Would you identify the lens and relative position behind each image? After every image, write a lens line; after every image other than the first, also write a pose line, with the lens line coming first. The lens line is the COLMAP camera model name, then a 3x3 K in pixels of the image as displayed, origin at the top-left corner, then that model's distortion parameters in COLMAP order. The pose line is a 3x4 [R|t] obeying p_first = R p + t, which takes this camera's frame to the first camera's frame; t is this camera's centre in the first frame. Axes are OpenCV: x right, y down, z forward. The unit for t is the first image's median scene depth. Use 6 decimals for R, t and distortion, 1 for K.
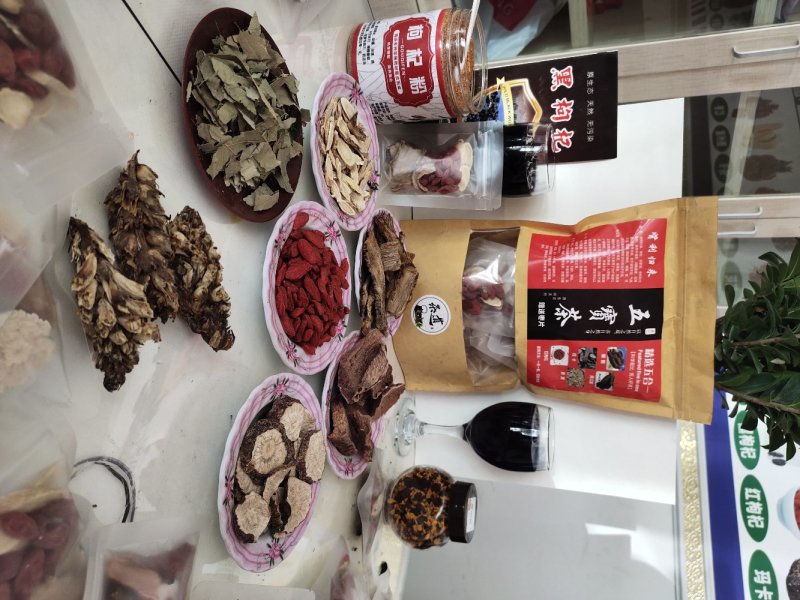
lens RADIAL K [[599.5, 0, 401.8], [0, 599.5, 300.4], [0, 0, 1]] dist [0.077984, -0.093573]
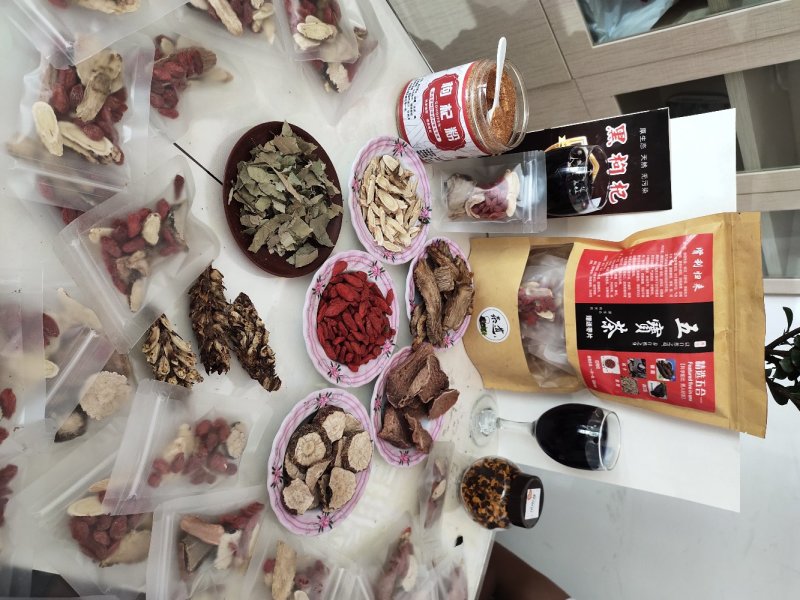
lens RADIAL K [[599.5, 0, 401.8], [0, 599.5, 300.4], [0, 0, 1]] dist [0.077984, -0.093573]
pose [[0.947009, -0.015240, -0.320844, 0.266861], [0.034214, 0.997977, 0.053583, -0.094232], [0.319378, -0.061721, 0.945615, -0.117661]]
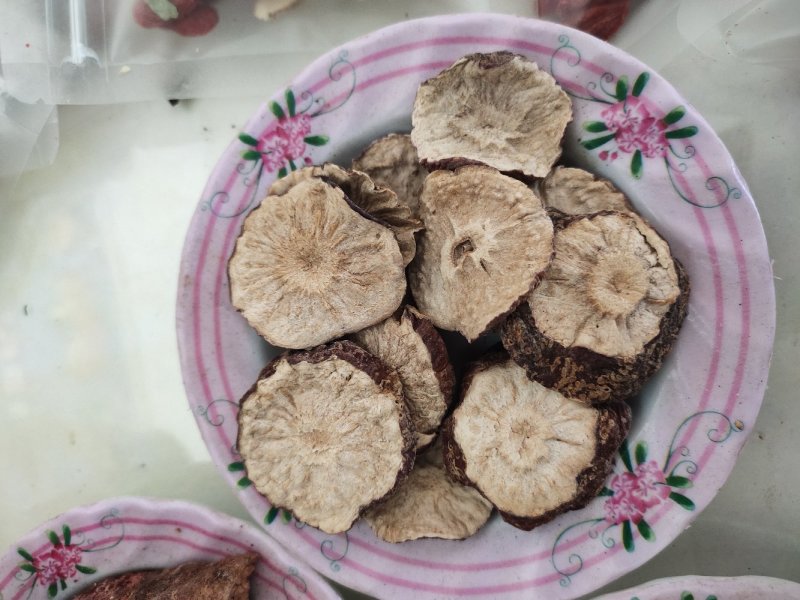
lens RADIAL K [[646.6, 0, 400.0], [0, 646.6, 300.0], [0, 0, 1]] dist [-0.038739, 0.003977]
pose [[-0.427142, 0.243191, -0.870866, 0.070206], [-0.712763, -0.683189, 0.158814, 0.172220], [-0.556344, 0.688557, 0.465157, 0.595268]]
